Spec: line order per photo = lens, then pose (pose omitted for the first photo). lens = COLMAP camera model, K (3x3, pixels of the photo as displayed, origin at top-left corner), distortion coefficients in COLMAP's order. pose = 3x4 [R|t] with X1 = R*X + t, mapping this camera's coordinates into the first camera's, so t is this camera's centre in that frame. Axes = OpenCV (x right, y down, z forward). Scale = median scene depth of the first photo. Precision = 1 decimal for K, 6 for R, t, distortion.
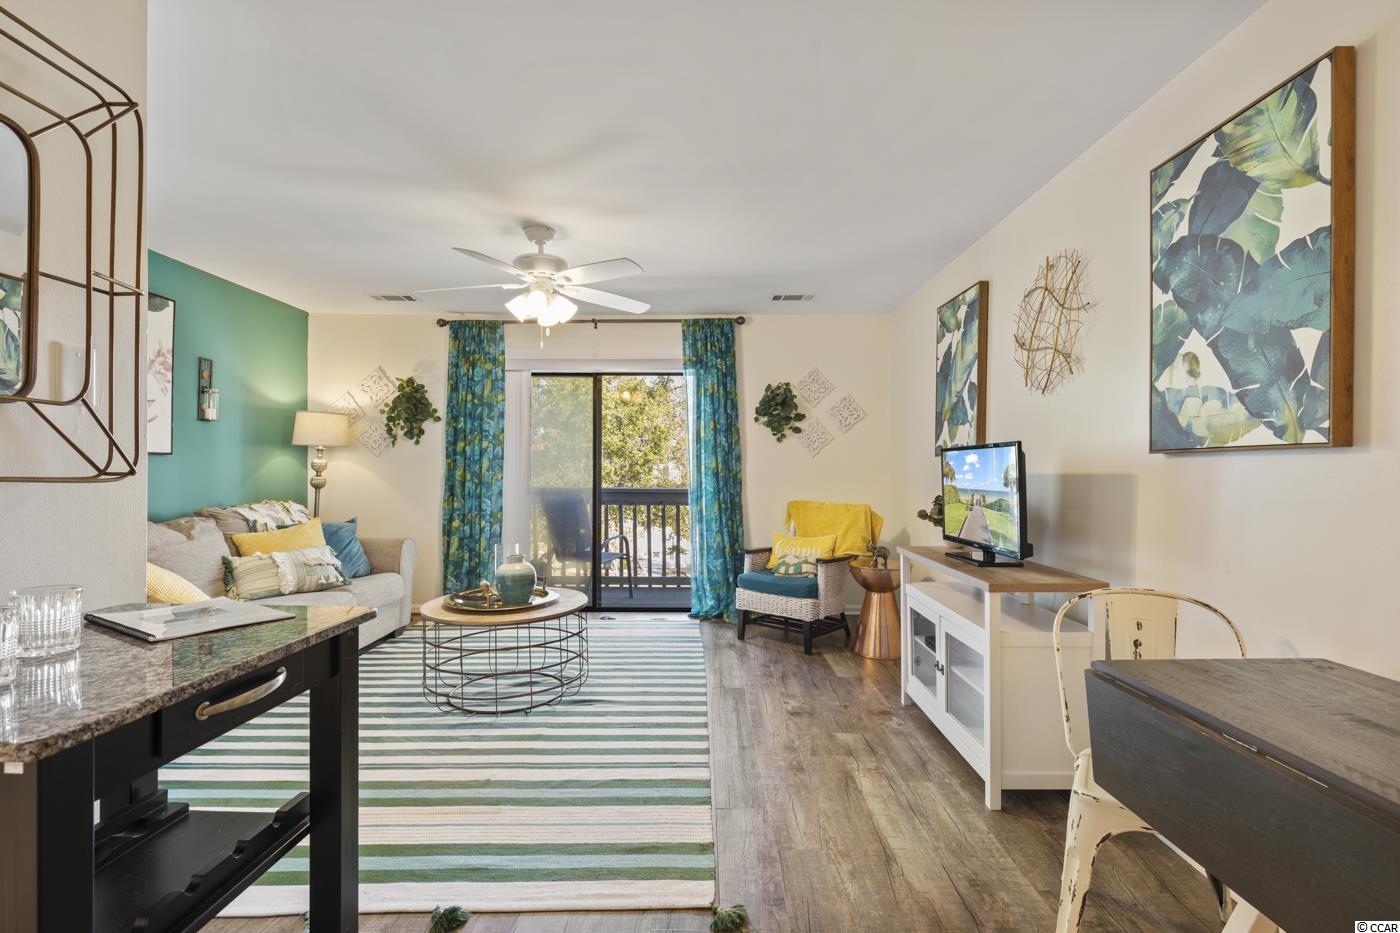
lens RADIAL K [[641.0, 0, 699.7], [0, 641.0, 467.6], [0, 0, 1]] dist [0.007853, -0.000600]
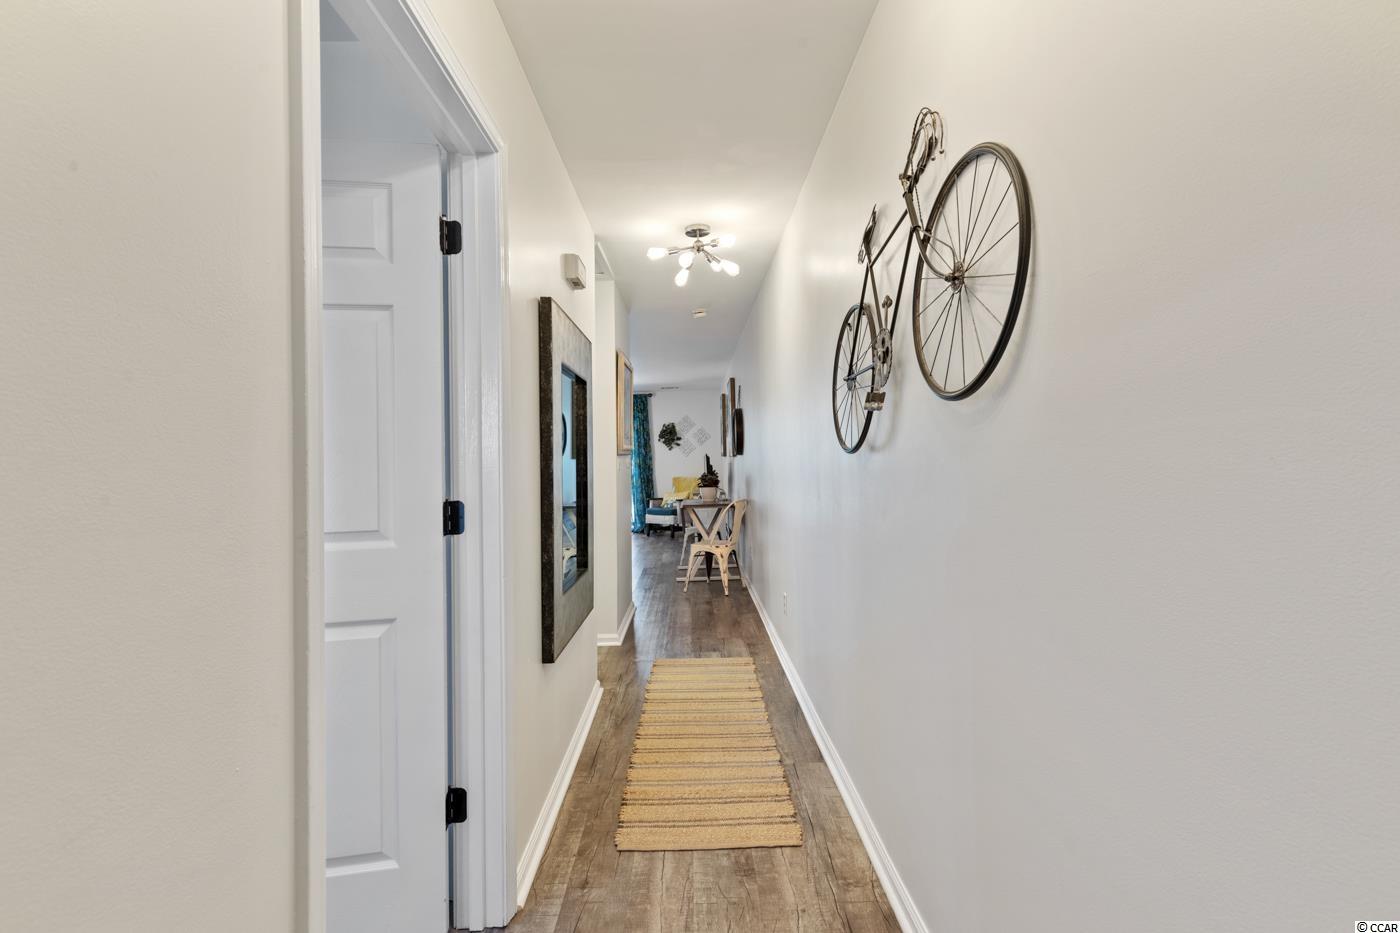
lens RADIAL K [[638.0, 0, 695.6], [0, 638.0, 457.3], [0, 0, 1]] dist [0.003424, -0.000338]
pose [[0.999719, -0.022397, 0.007779, 0.219590], [0.022456, 0.999719, -0.007556, 0.001676], [-0.007608, 0.007728, 0.999941, -1.294038]]
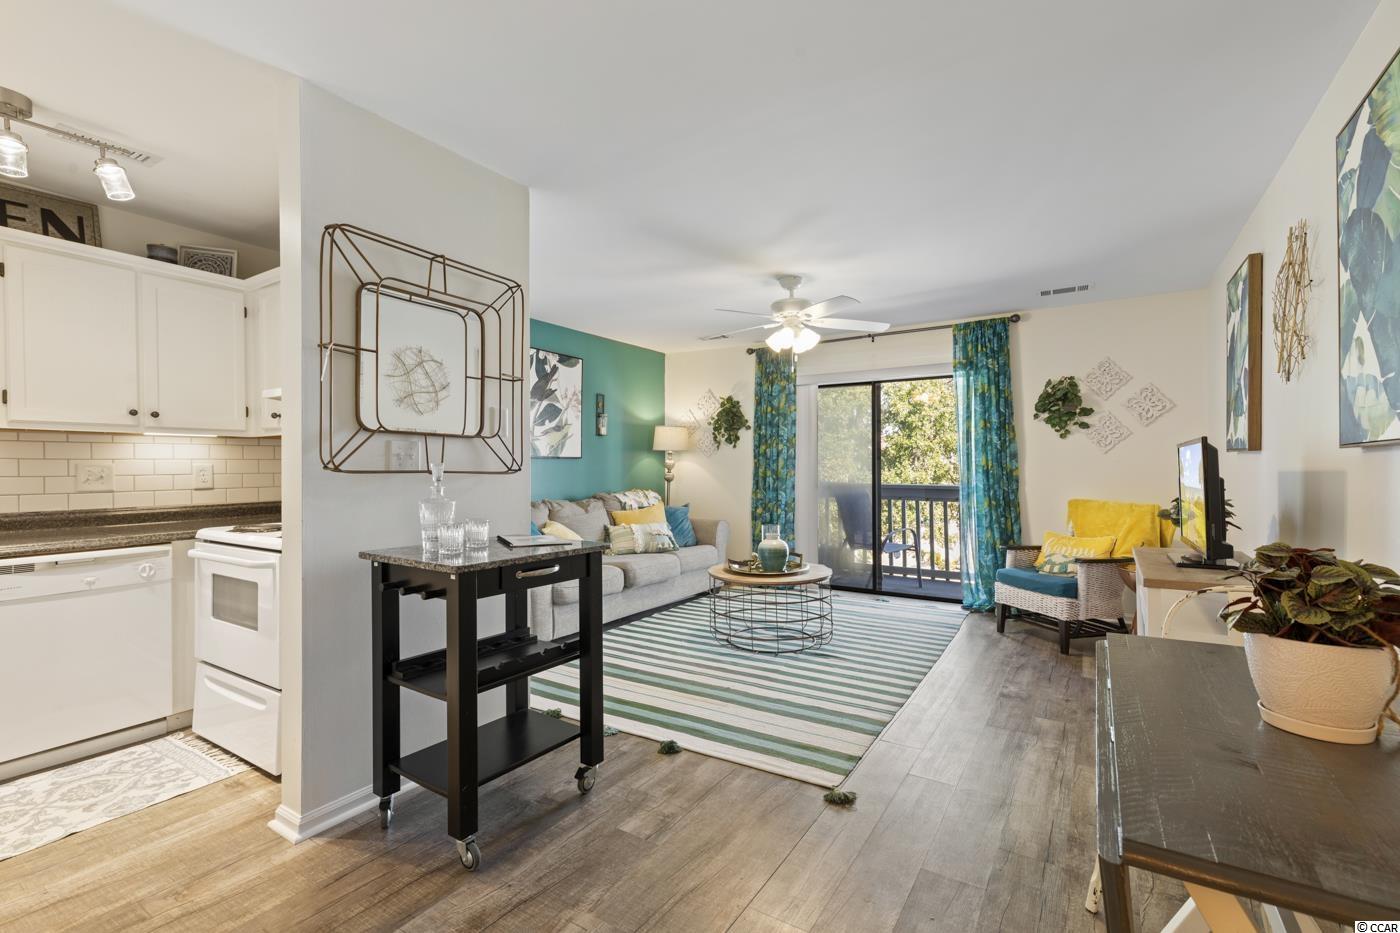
lens RADIAL K [[624.9, 0, 700.0], [0, 624.9, 466.5], [0, 0, 1]] dist [0.004040, -0.000538]
pose [[0.846612, -0.003019, -0.532201, 0.185912], [0.003852, 0.999992, 0.000455, -0.000091], [0.532196, -0.002435, 0.846618, -0.102532]]
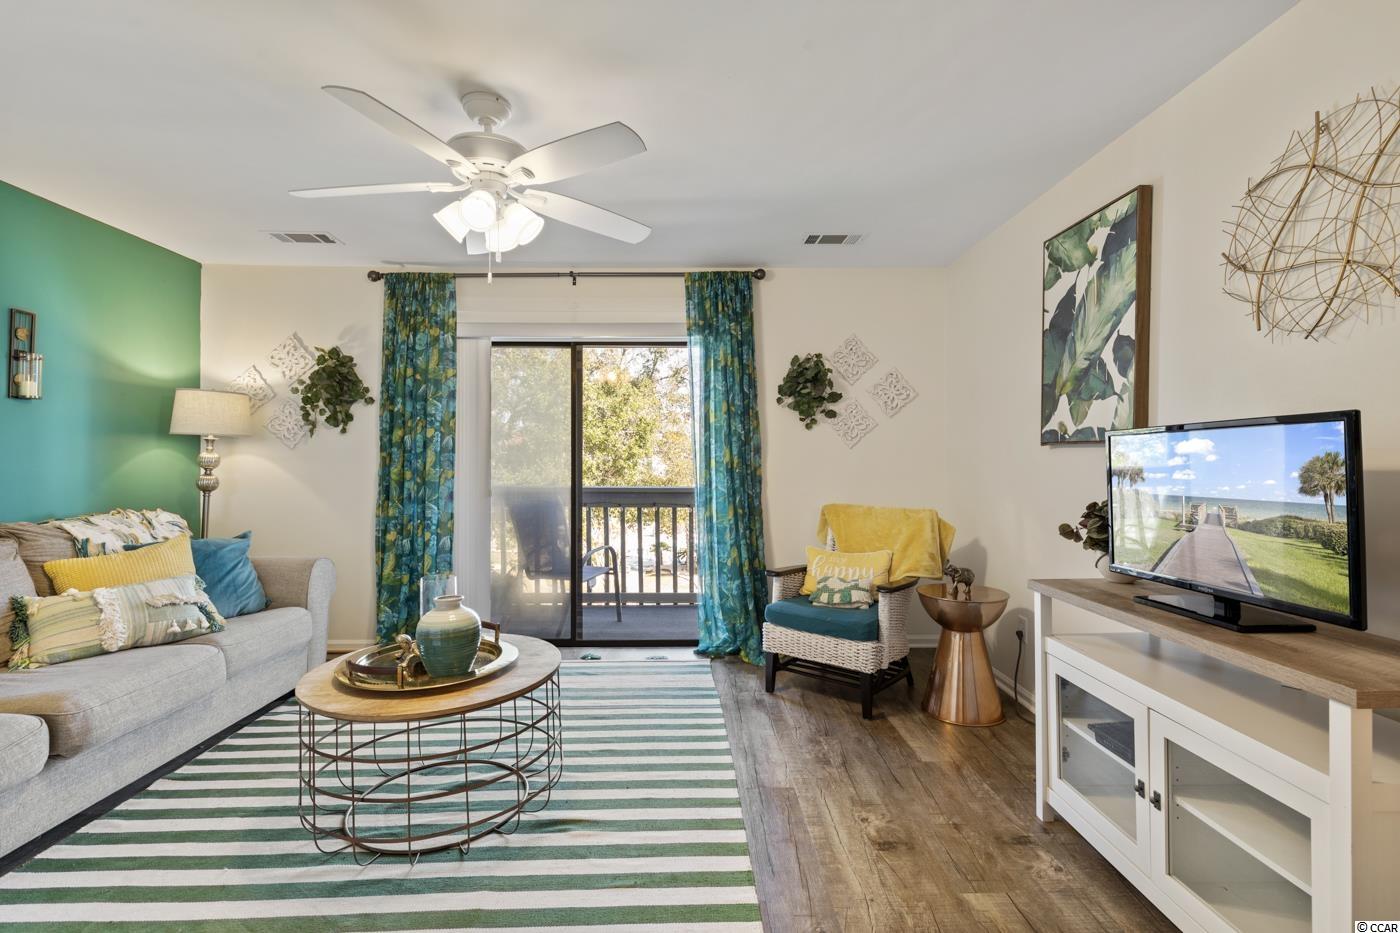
lens RADIAL K [[638.0, 0, 695.6], [0, 638.0, 457.3], [0, 0, 1]] dist [0.003424, -0.000338]
pose [[0.999754, -0.003595, 0.021901, -0.036322], [0.003761, 0.999965, -0.007538, 0.000138], [-0.021873, 0.007619, 0.999732, 0.249349]]
